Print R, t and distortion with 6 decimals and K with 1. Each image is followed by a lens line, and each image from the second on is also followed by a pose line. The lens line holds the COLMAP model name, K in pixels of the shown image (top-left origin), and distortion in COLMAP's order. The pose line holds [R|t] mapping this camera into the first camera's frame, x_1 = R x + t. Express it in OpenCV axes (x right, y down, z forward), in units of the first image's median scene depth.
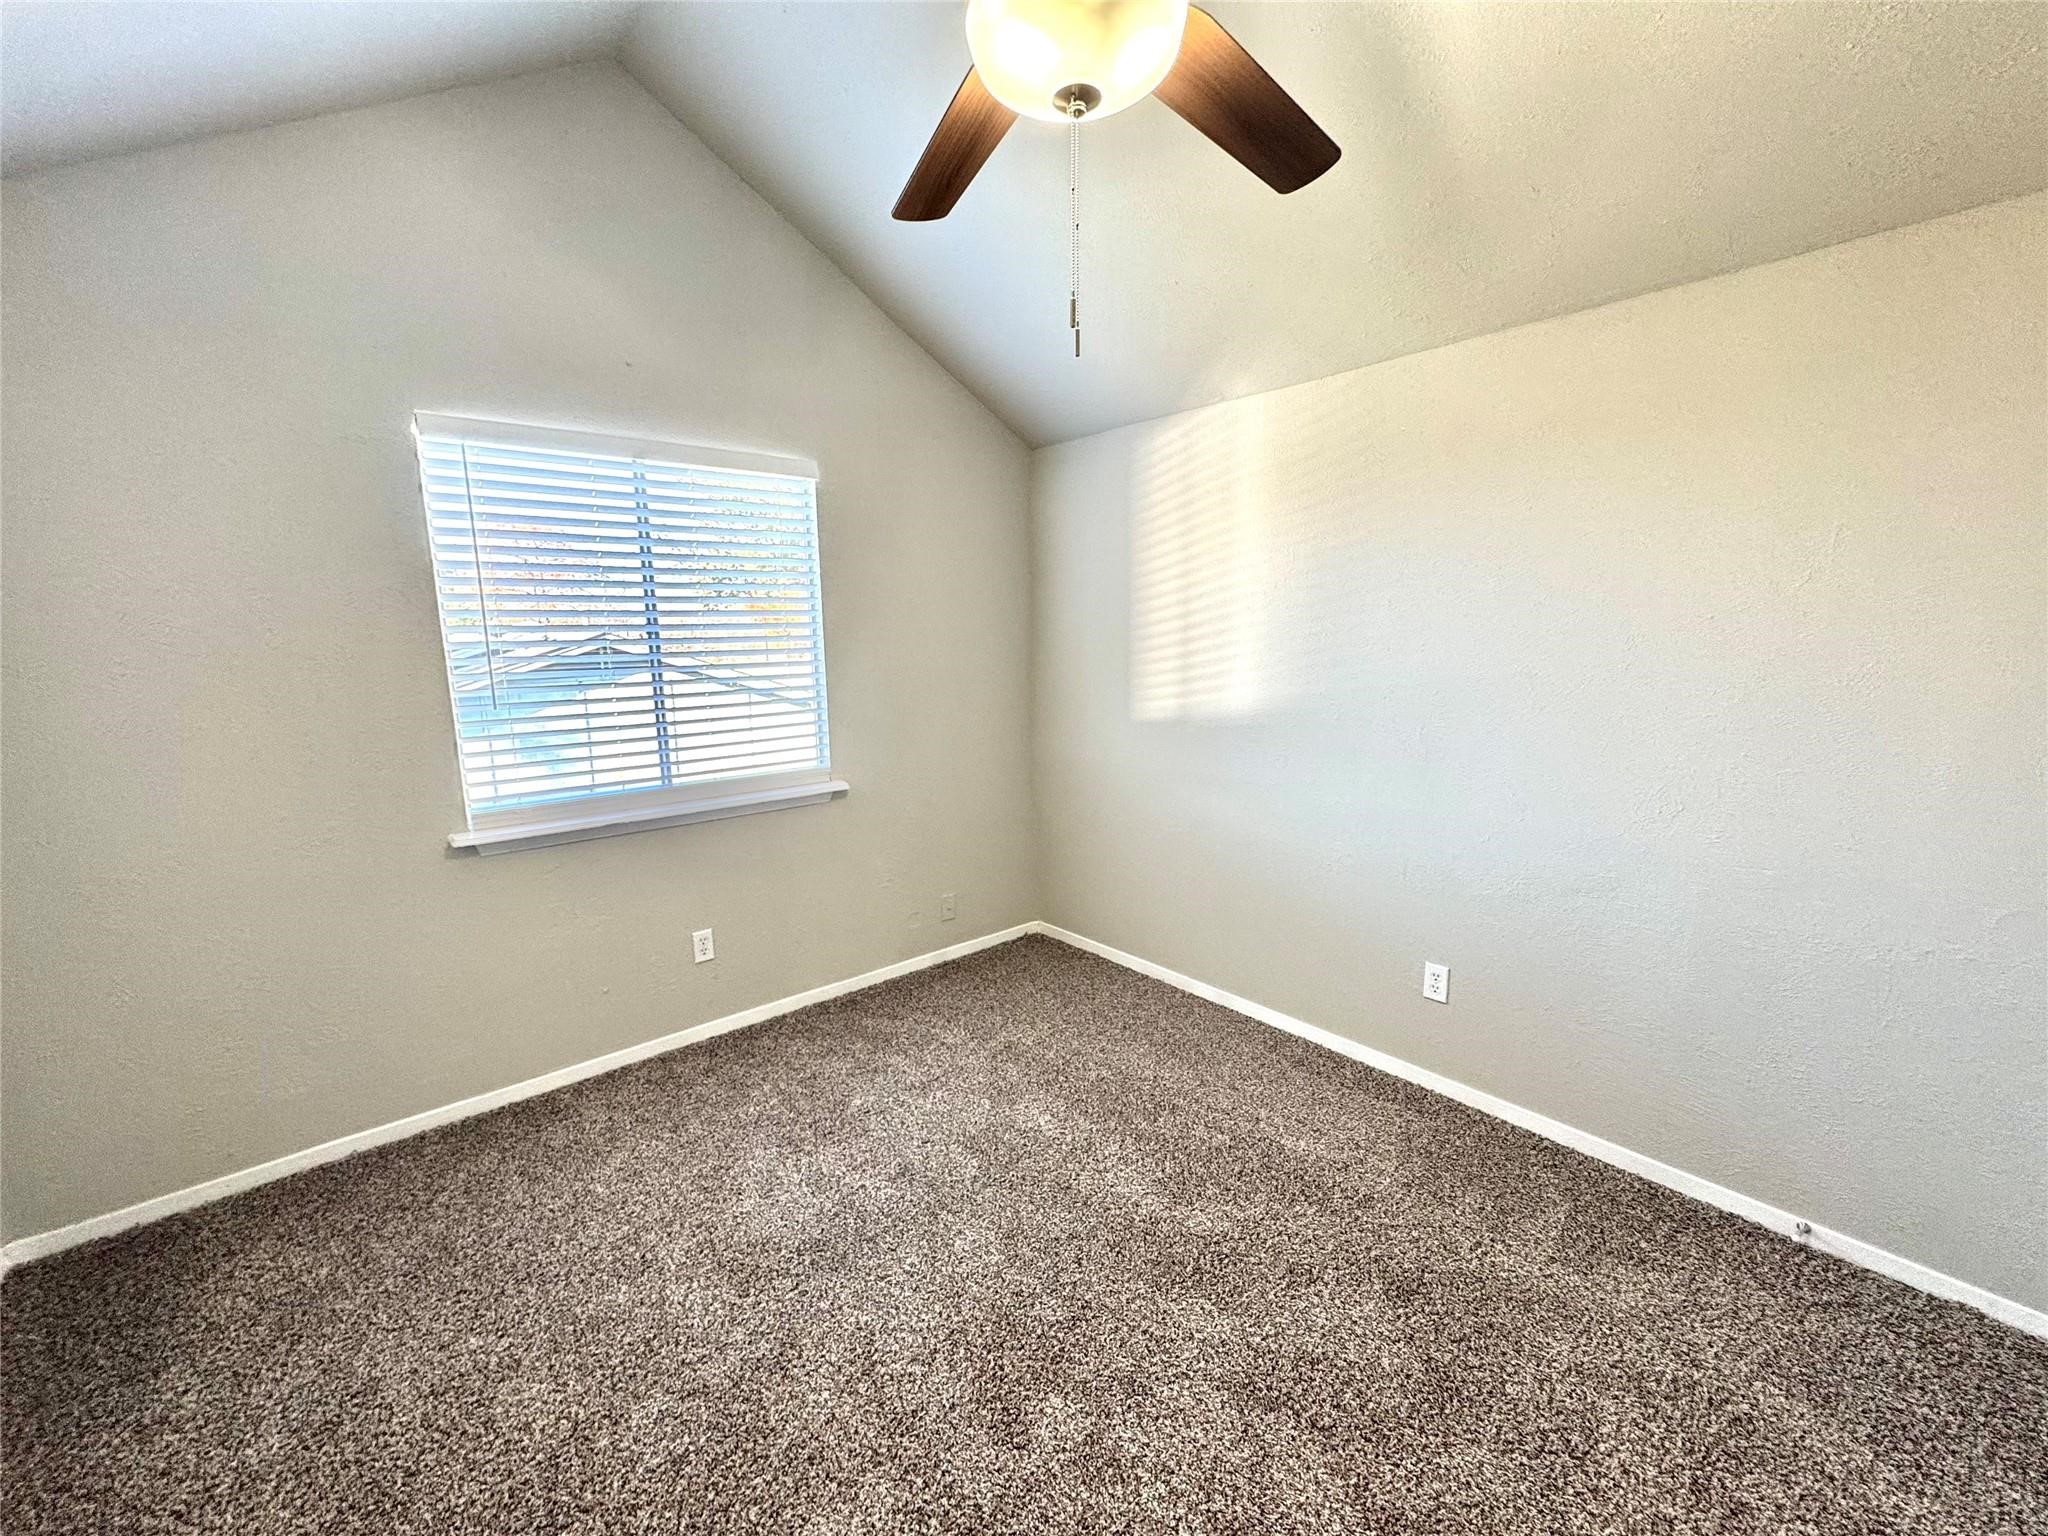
lens RADIAL K [[824.4, 0, 1020.0], [0, 824.4, 779.7], [0, 0, 1]] dist [0.000949, 0.000157]
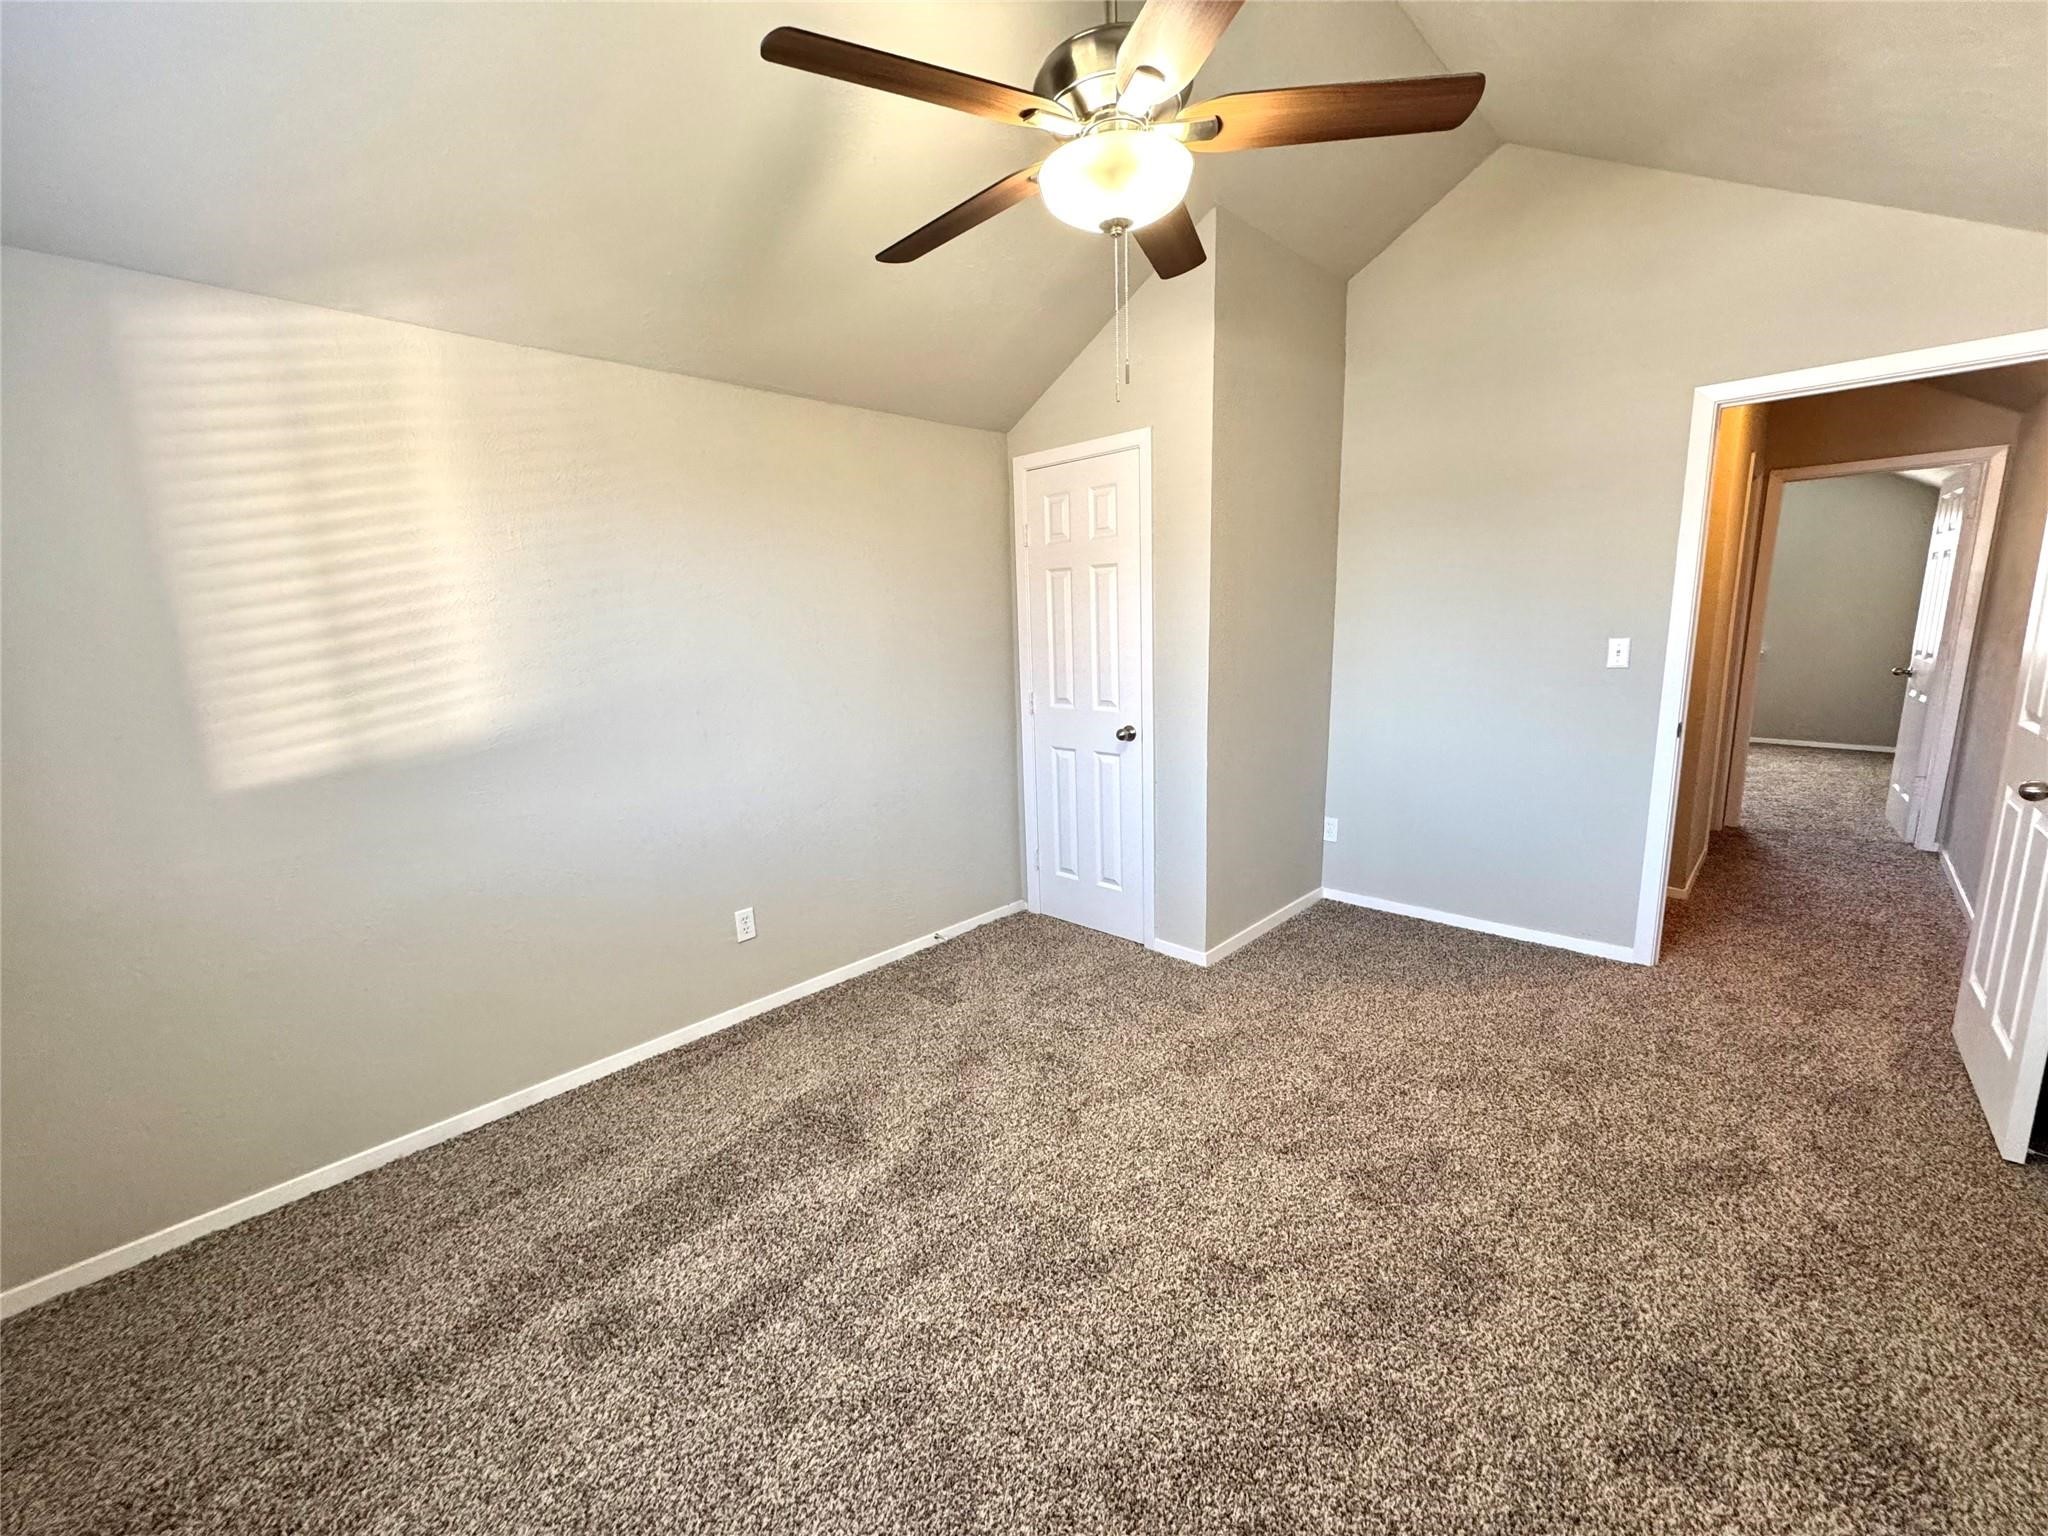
lens RADIAL K [[824.4, 0, 1020.0], [0, 824.4, 779.7], [0, 0, 1]] dist [0.000949, 0.000157]
pose [[-0.104381, -0.172292, 0.979500, -0.552769], [0.220176, 0.956438, 0.191699, -0.077232], [-0.969859, 0.235672, -0.061900, 0.547003]]
